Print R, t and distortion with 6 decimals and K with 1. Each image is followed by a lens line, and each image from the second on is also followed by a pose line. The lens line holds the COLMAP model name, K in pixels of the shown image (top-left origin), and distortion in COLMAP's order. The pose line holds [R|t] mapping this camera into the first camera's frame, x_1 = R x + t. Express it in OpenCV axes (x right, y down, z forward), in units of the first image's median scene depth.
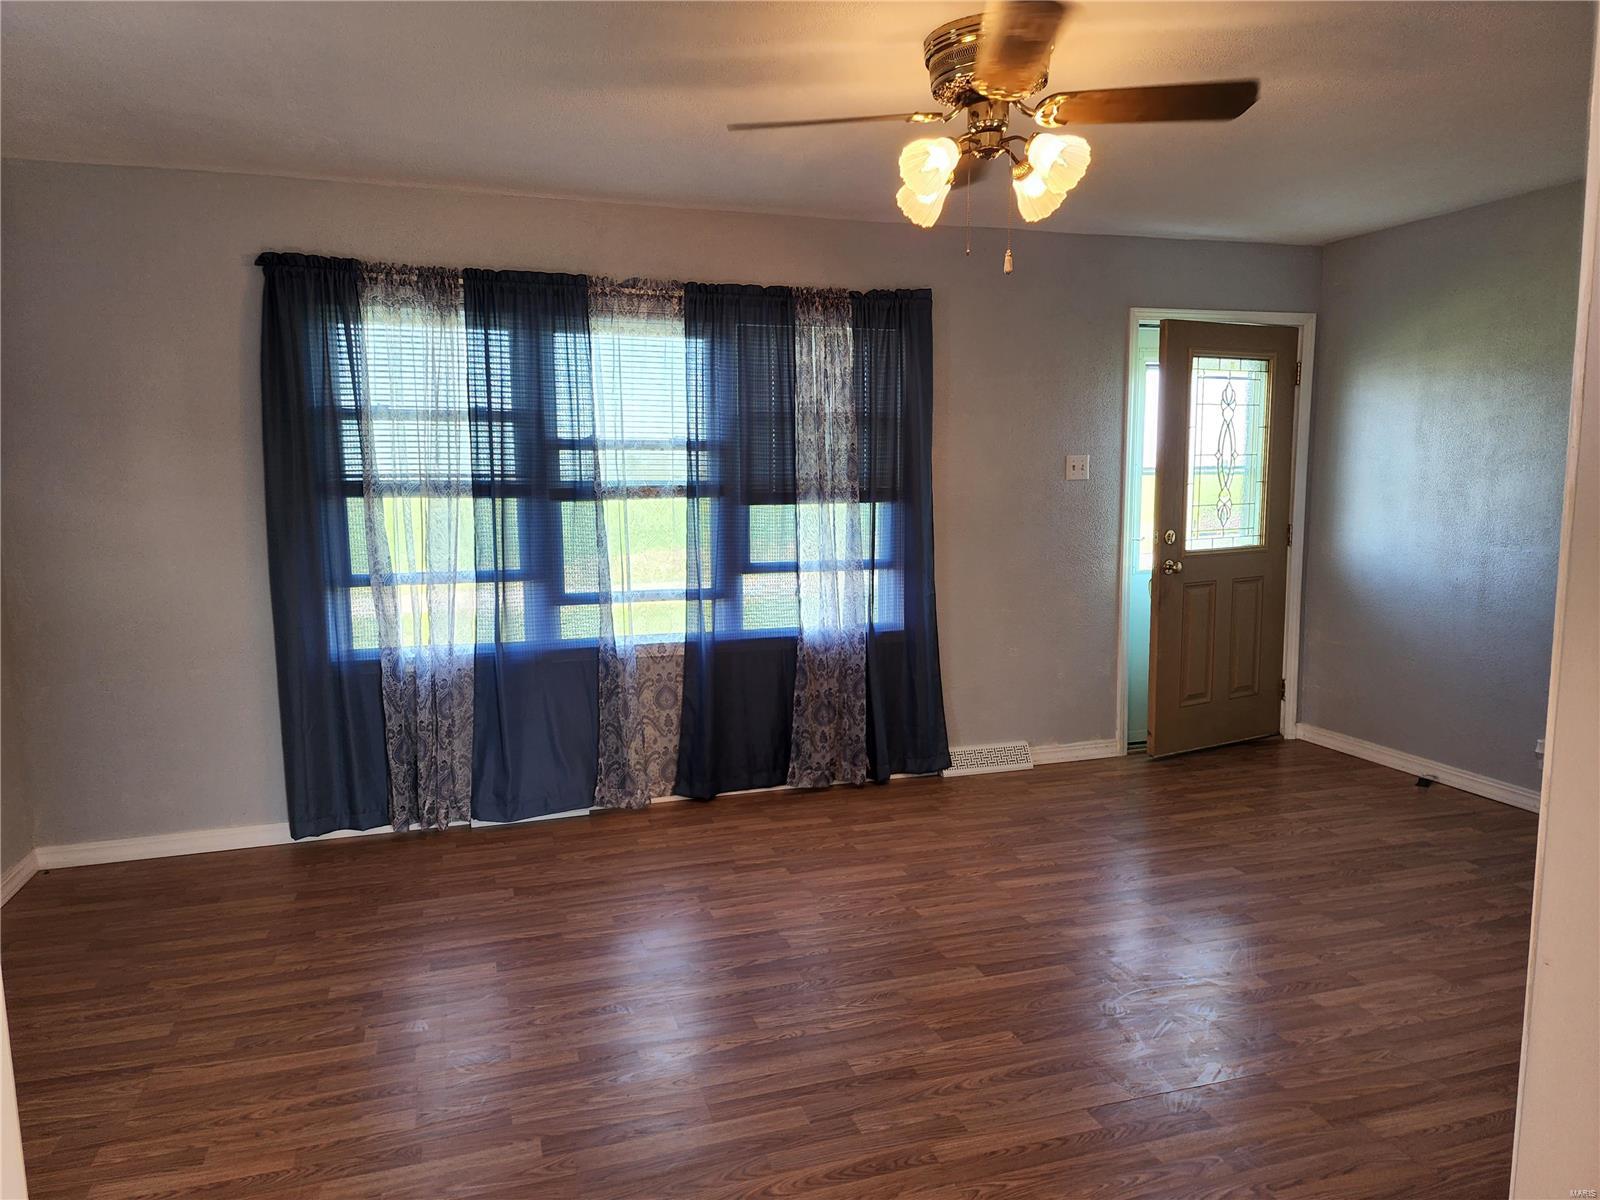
lens RADIAL K [[1059.7, 0, 794.8], [0, 1059.7, 591.1], [0, 0, 1]] dist [0.089149, -0.079256]
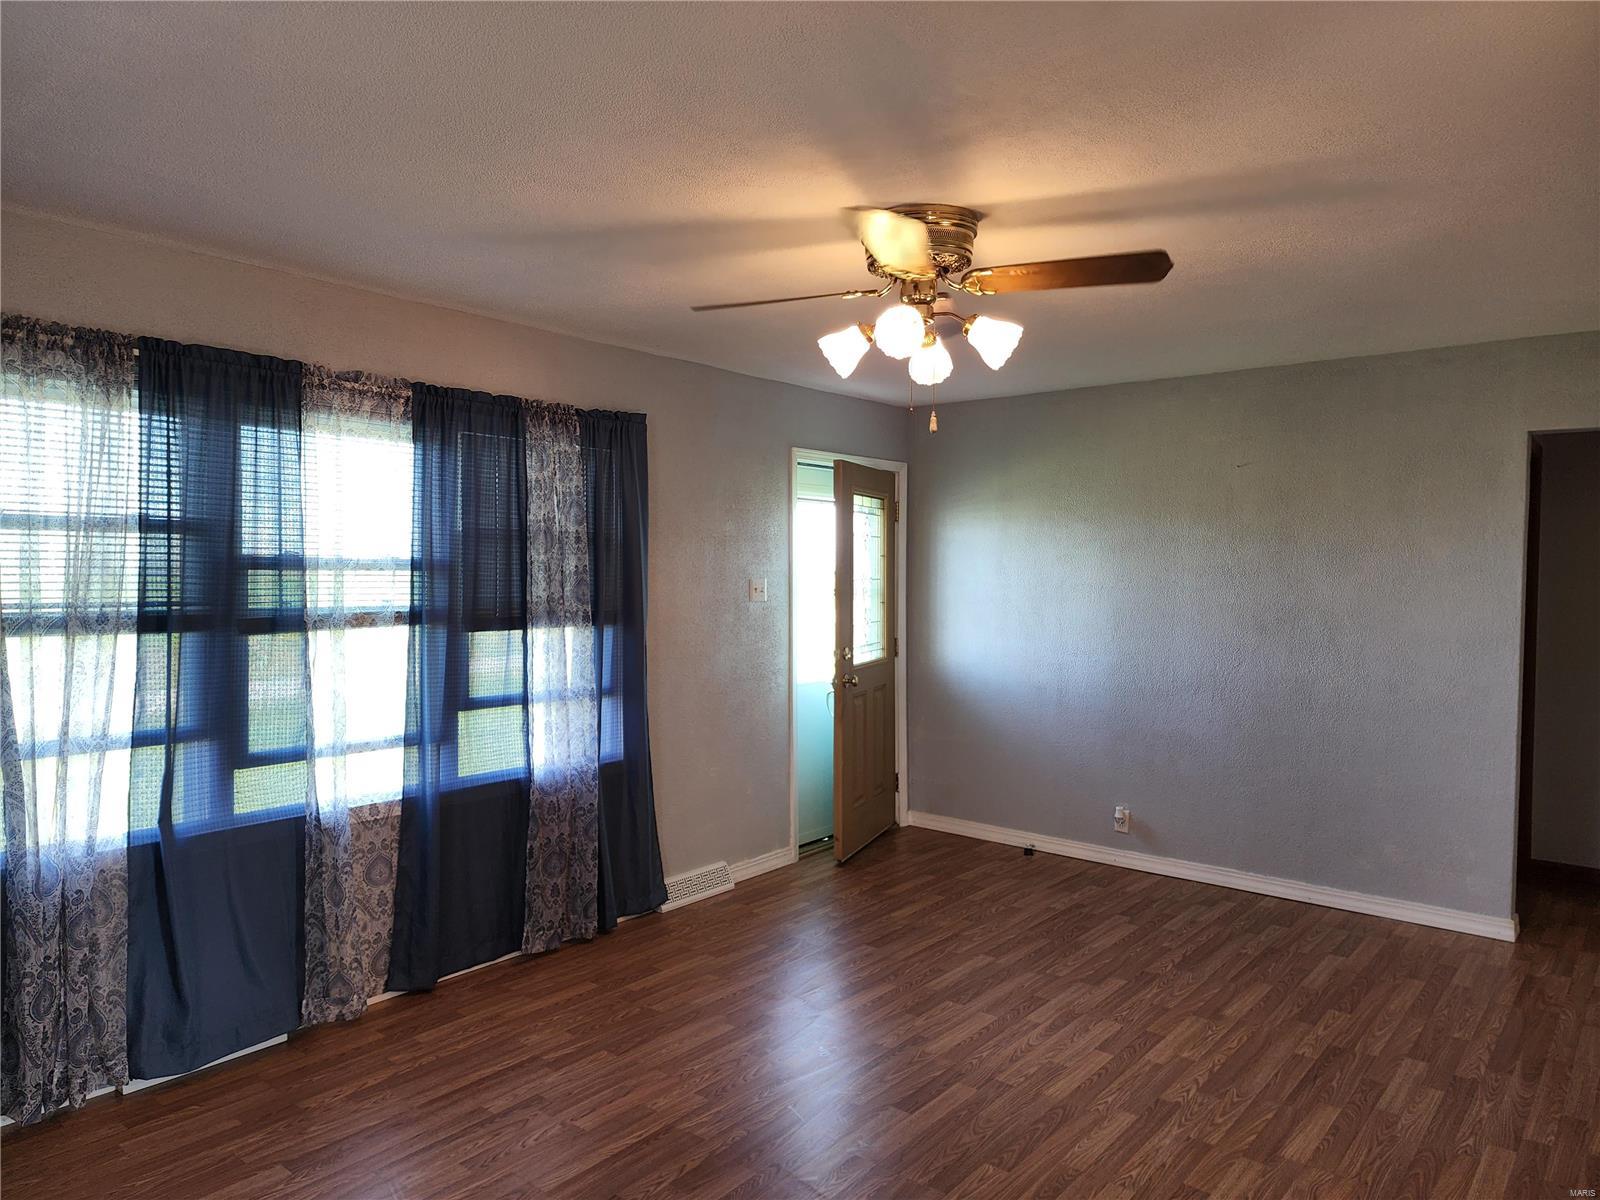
lens RADIAL K [[1059.7, 0, 791.6], [0, 1059.7, 571.4], [0, 0, 1]] dist [0.089149, -0.079256]
pose [[0.841346, 0.012059, 0.540362, -0.310884], [0.047169, 0.994299, -0.095632, -0.035274], [-0.538434, 0.105948, 0.835981, 0.112278]]
